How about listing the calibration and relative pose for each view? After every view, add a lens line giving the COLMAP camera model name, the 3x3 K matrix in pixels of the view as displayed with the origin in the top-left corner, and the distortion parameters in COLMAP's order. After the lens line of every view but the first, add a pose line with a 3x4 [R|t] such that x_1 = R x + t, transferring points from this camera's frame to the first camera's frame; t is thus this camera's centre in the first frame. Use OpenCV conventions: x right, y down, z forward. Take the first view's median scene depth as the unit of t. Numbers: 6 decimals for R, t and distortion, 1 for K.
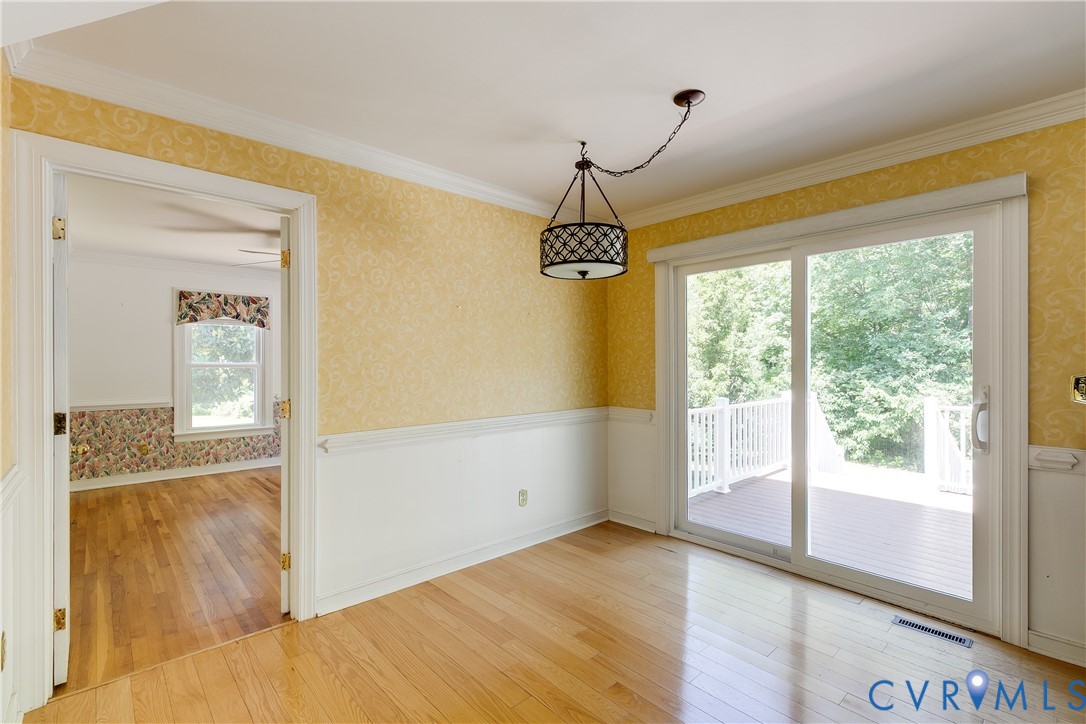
lens RADIAL K [[488.8, 0, 536.5], [0, 488.8, 366.6], [0, 0, 1]] dist [0.001659, -0.000707]
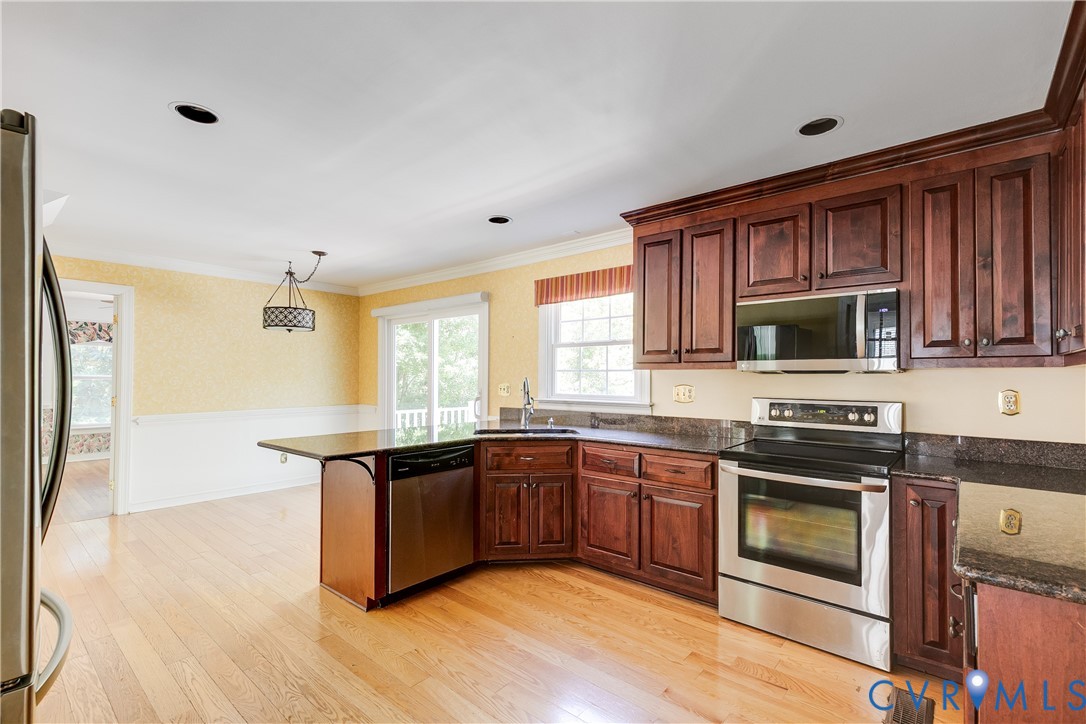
lens RADIAL K [[488.8, 0, 542.2], [0, 488.8, 369.5], [0, 0, 1]] dist [0.001659, -0.000707]
pose [[0.991213, 0.006953, 0.132089, 0.762110], [-0.004070, 0.999748, -0.022089, 0.001160], [-0.132209, 0.021357, 0.990992, -0.941654]]
